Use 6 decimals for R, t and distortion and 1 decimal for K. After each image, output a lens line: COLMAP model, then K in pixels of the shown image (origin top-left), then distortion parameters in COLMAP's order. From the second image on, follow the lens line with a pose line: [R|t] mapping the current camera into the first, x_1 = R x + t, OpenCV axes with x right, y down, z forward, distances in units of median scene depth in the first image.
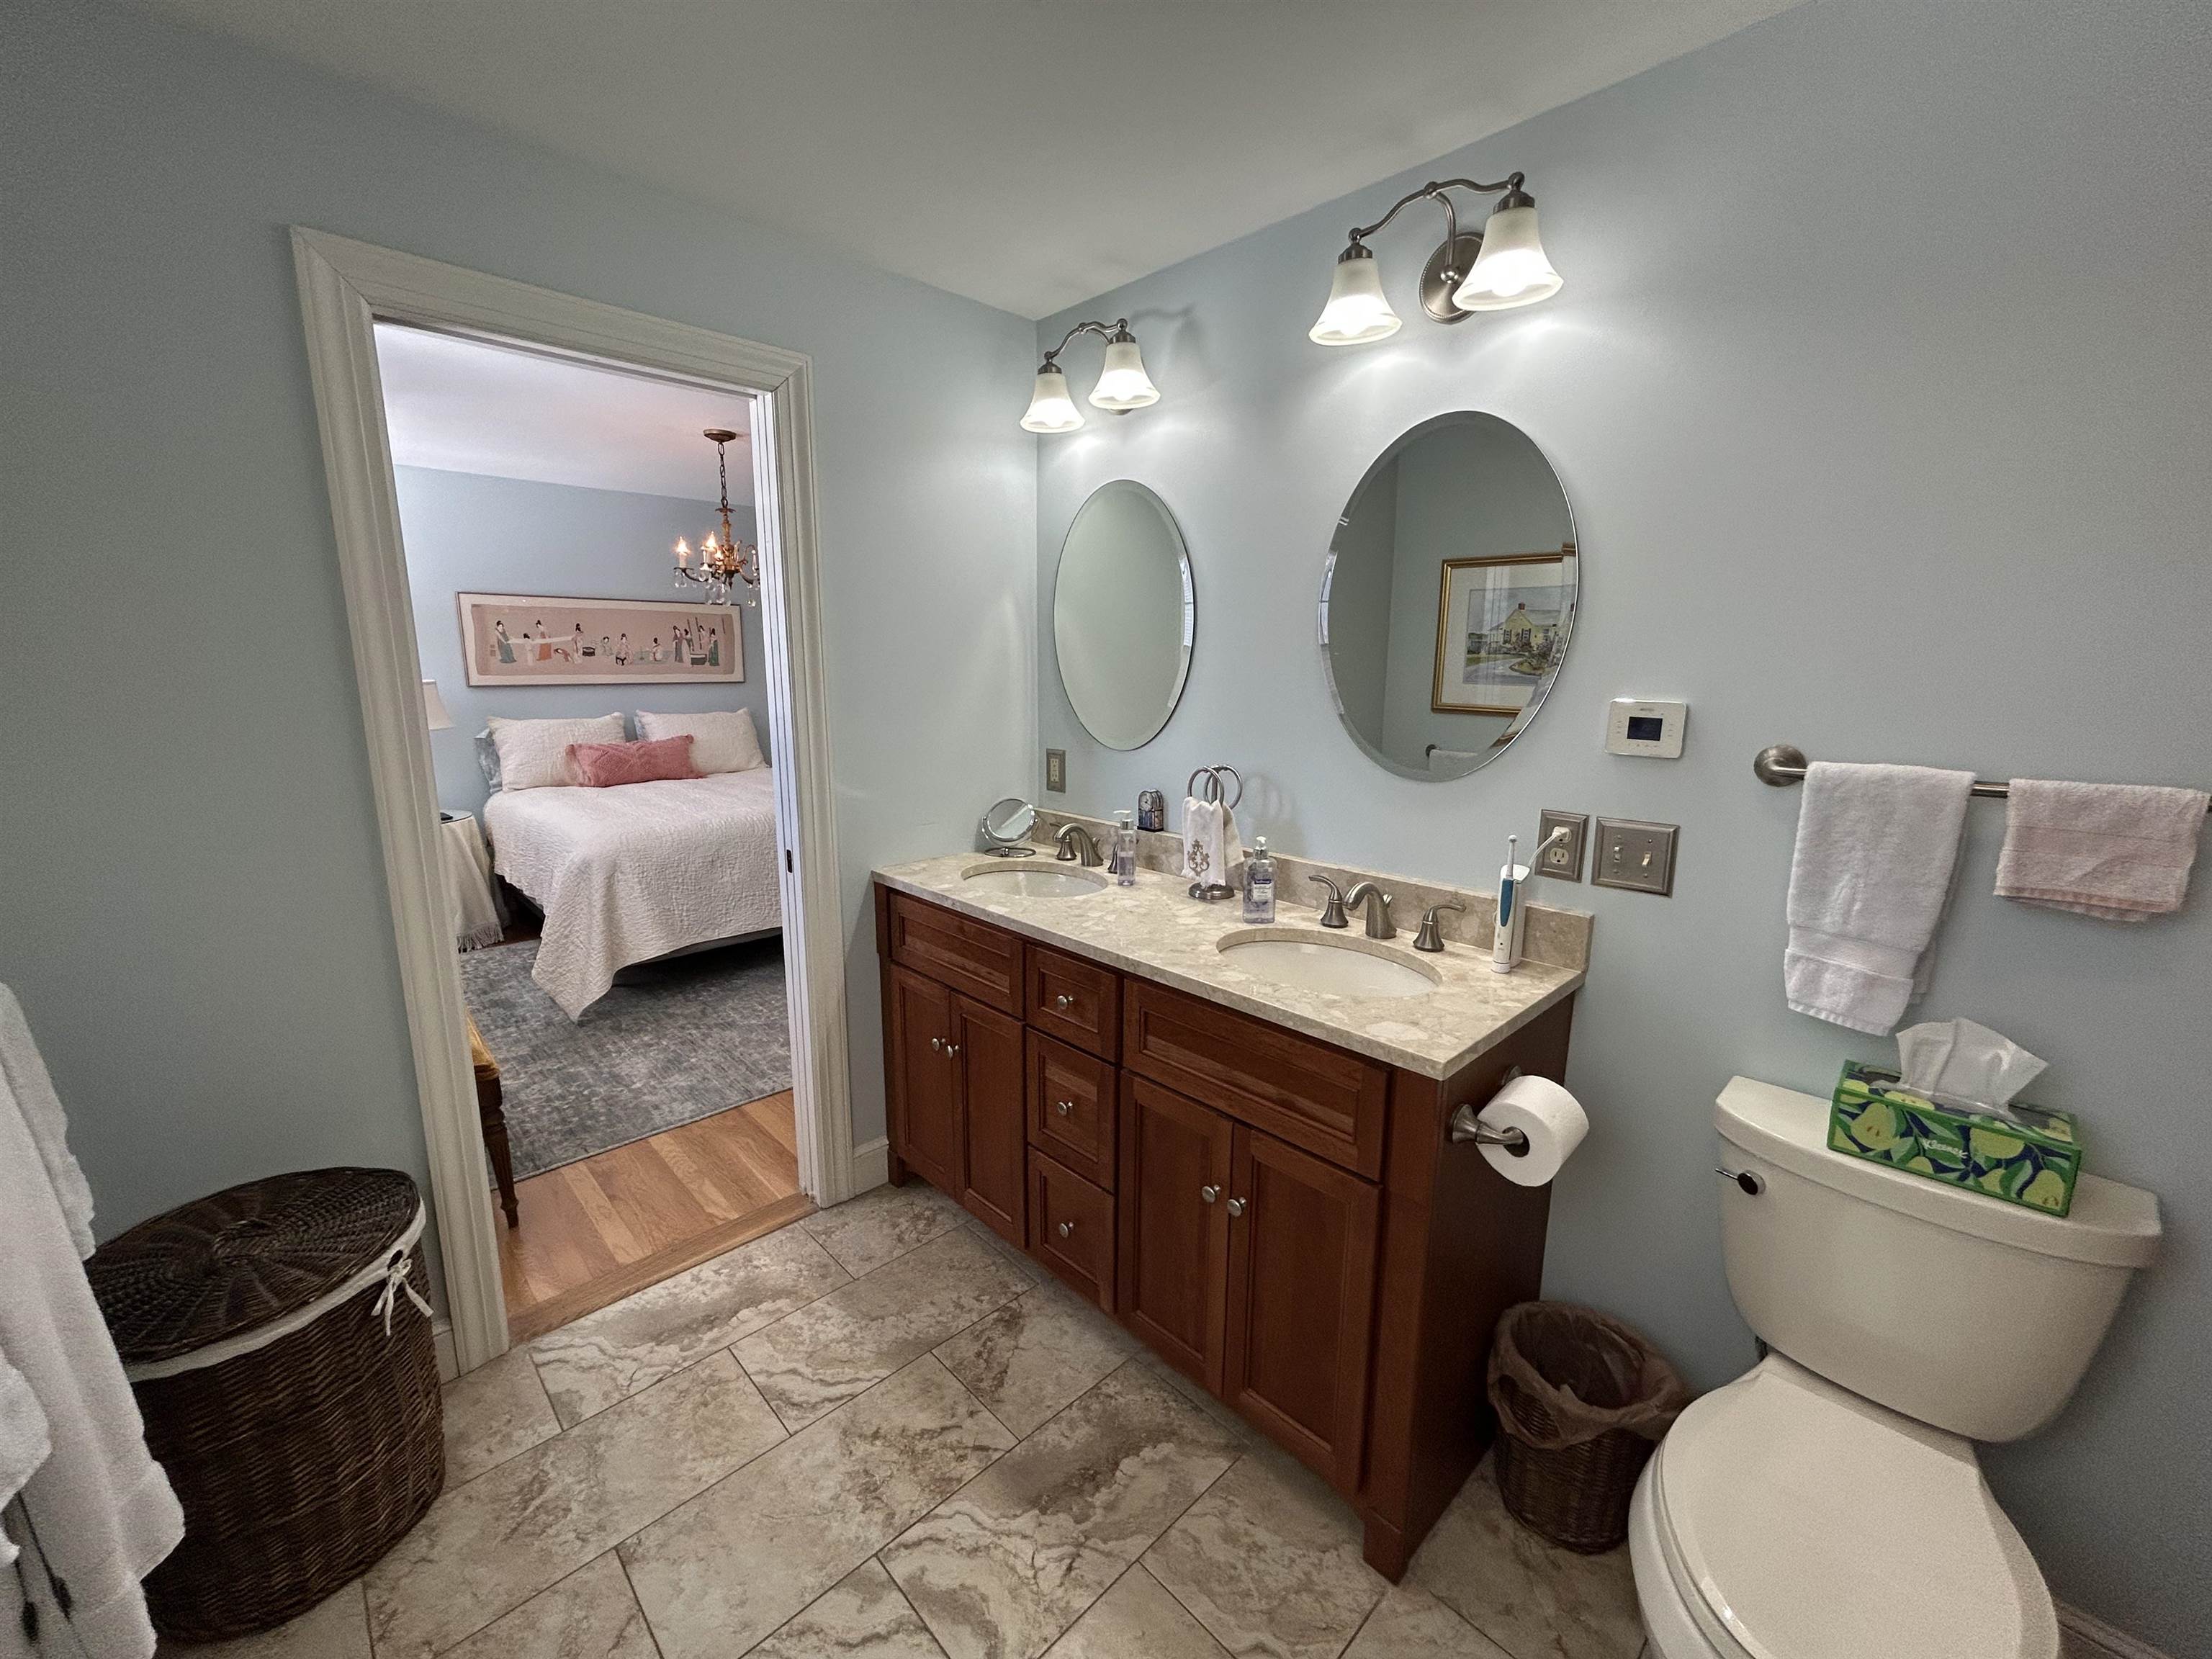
lens RADIAL K [[891.4, 0, 1099.7], [0, 891.4, 828.0], [0, 0, 1]] dist [-0.001633, 0.000458]
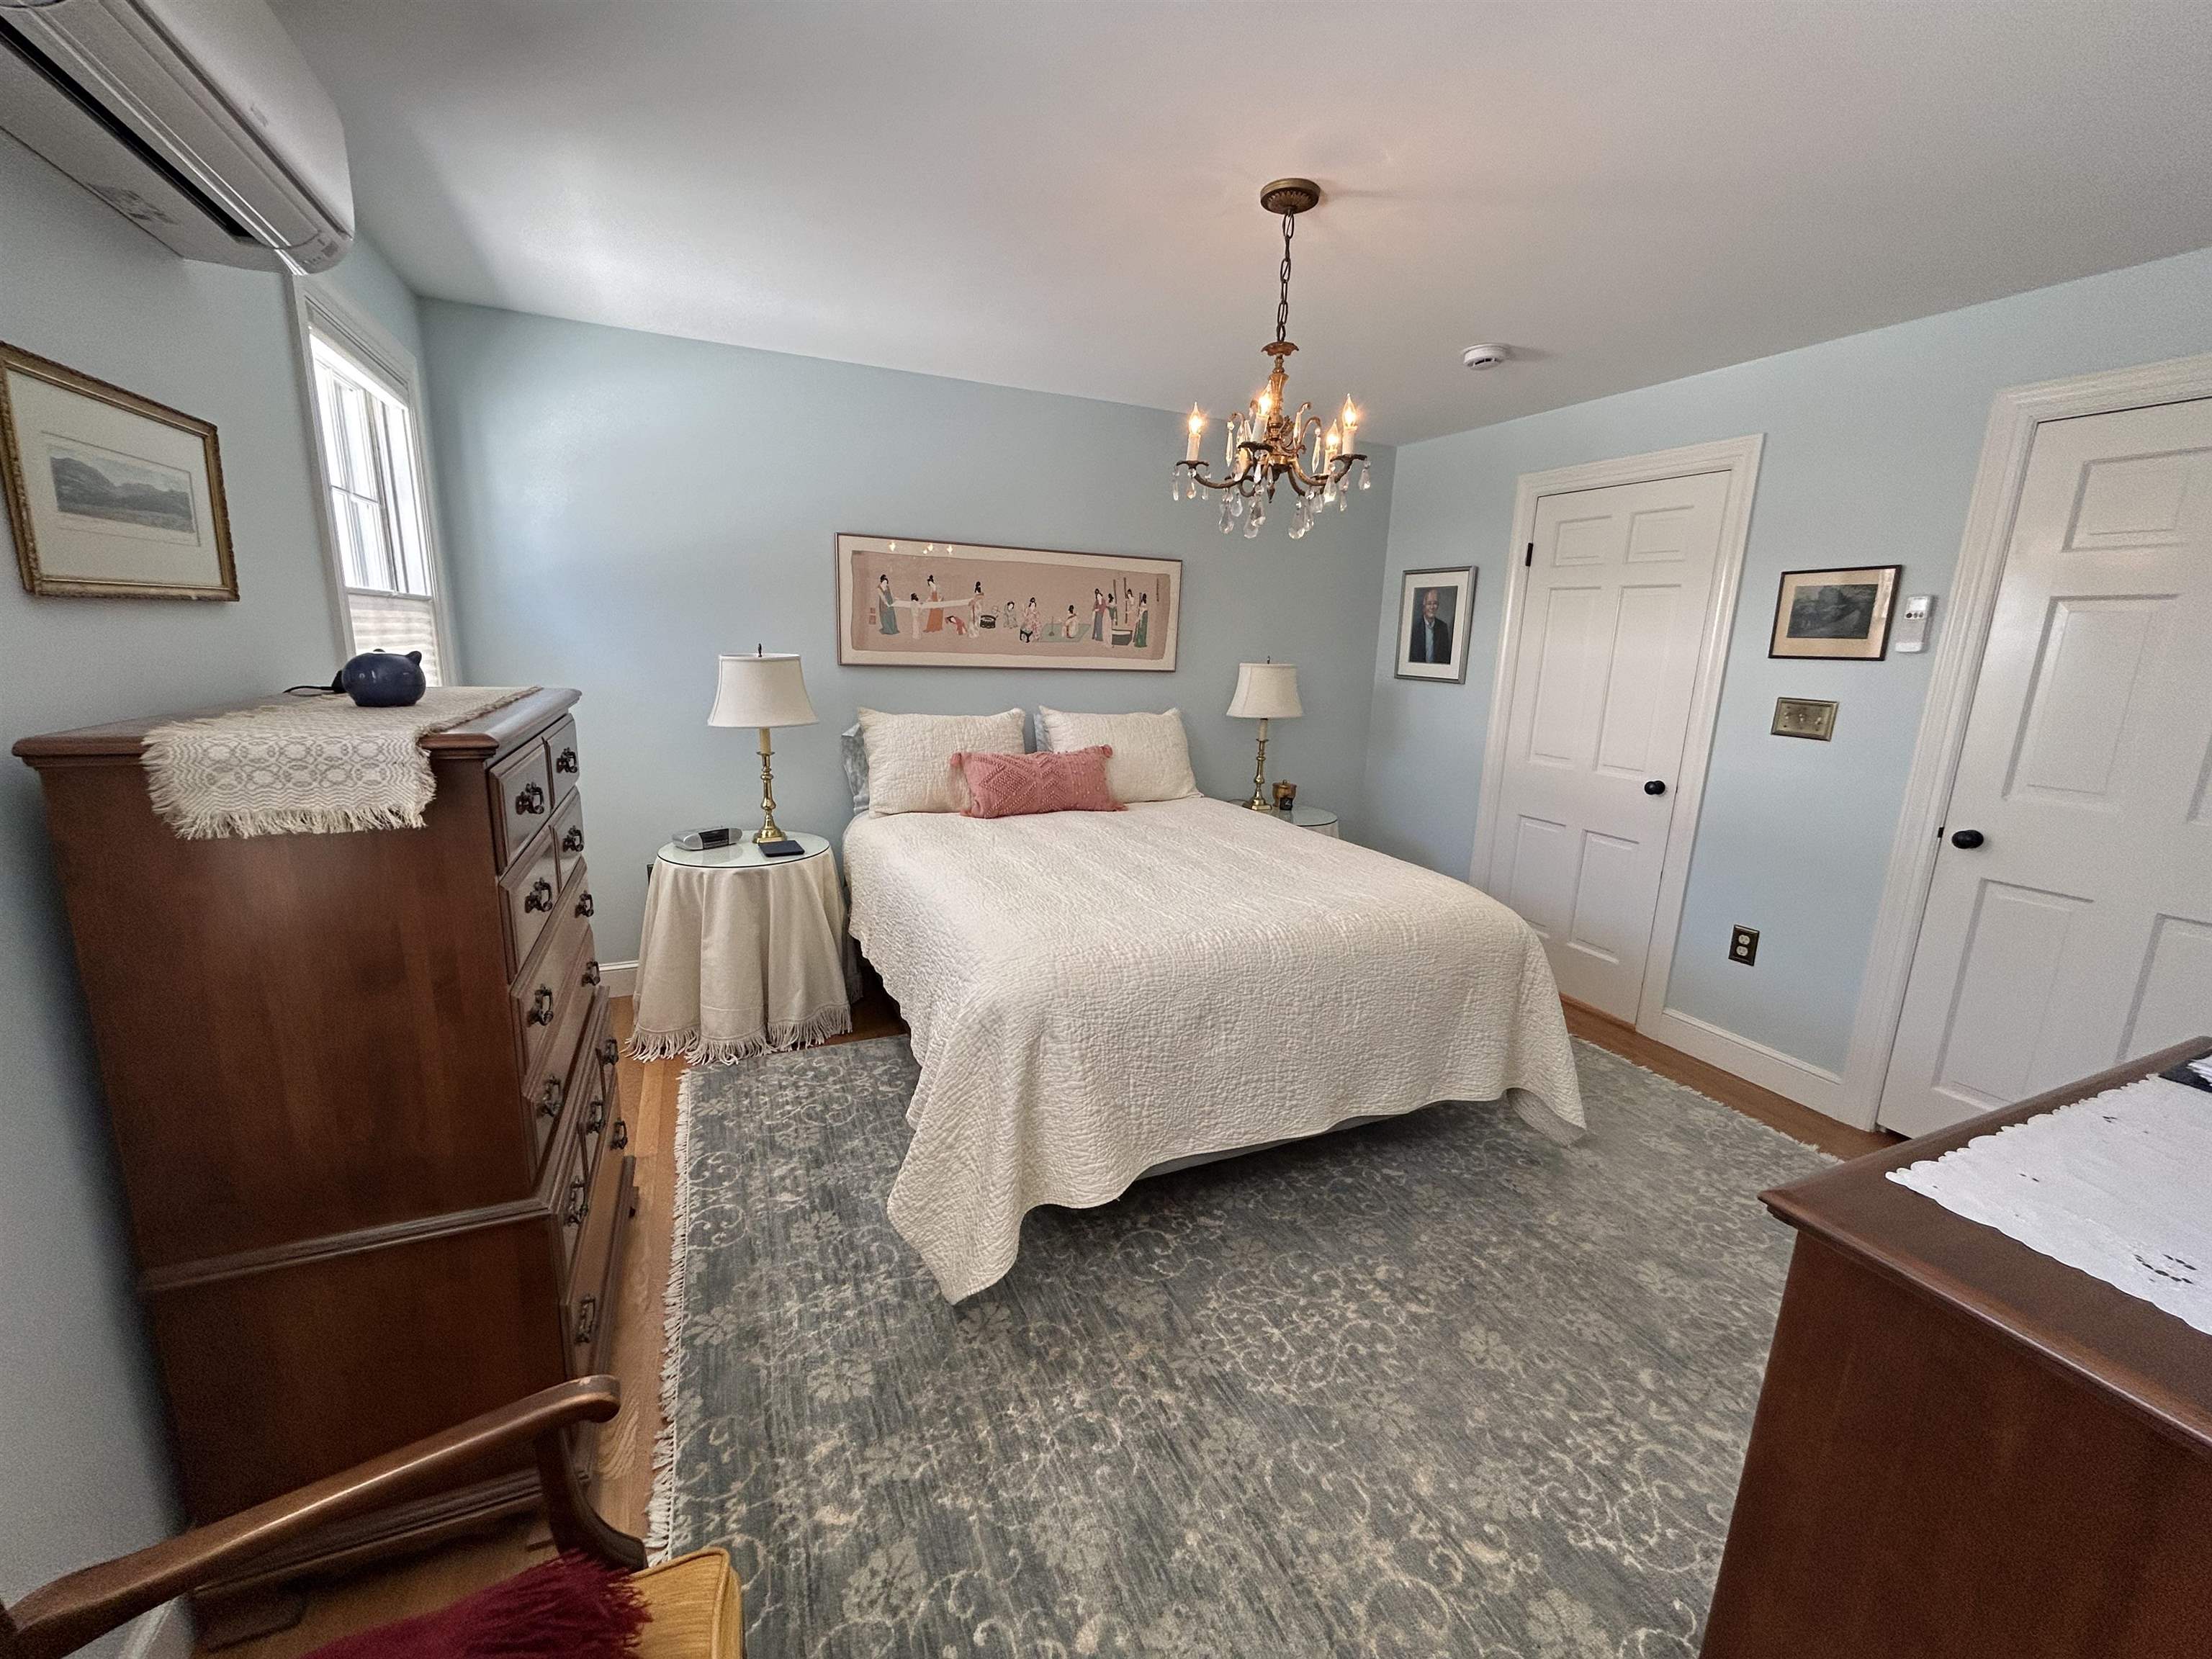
lens RADIAL K [[882.1, 0, 1106.0], [0, 882.1, 829.5], [0, 0, 1]] dist [-0.000889, -0.000111]
pose [[0.944625, 0.096148, -0.313750, -0.277016], [-0.091419, 0.995367, 0.029790, -0.069361], [0.315161, 0.000542, 0.949038, 0.403430]]
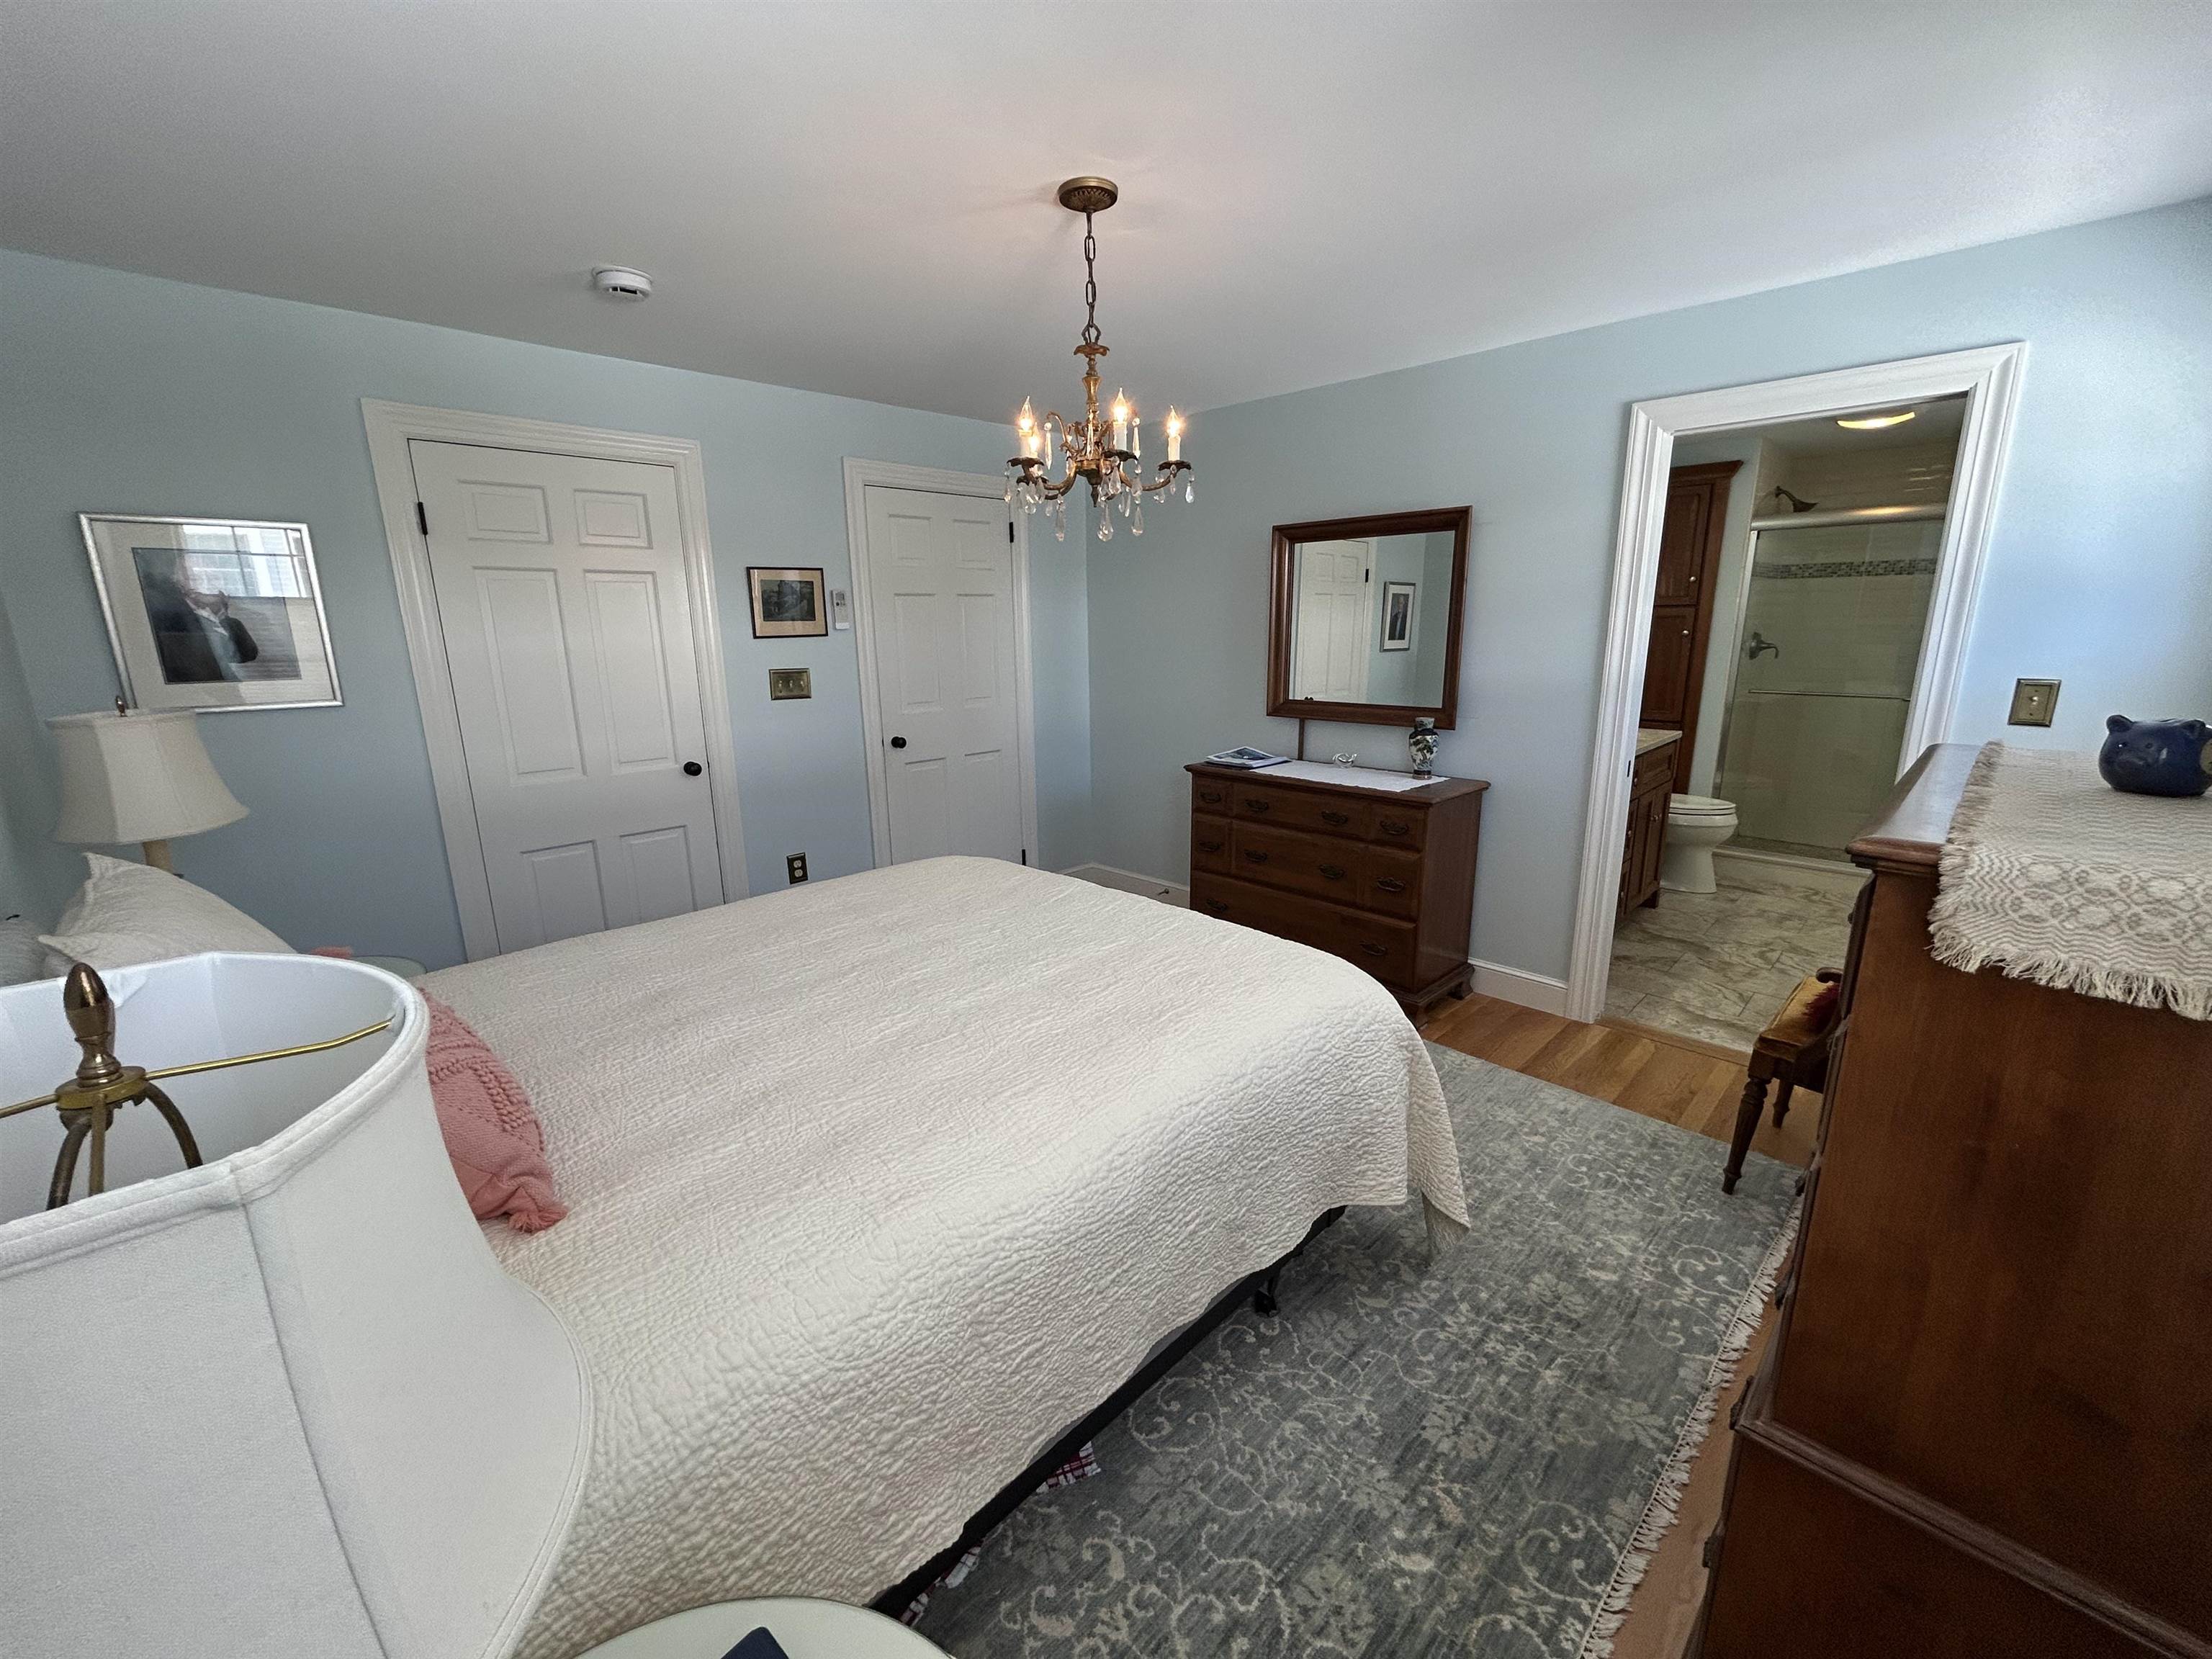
lens RADIAL K [[891.4, 0, 1099.7], [0, 891.4, 828.0], [0, 0, 1]] dist [-0.001633, 0.000458]
pose [[-0.019333, -0.229804, 0.973045, -0.838446], [0.205374, 0.951561, 0.228811, -0.176783], [-0.978493, 0.204261, 0.028799, 0.877792]]
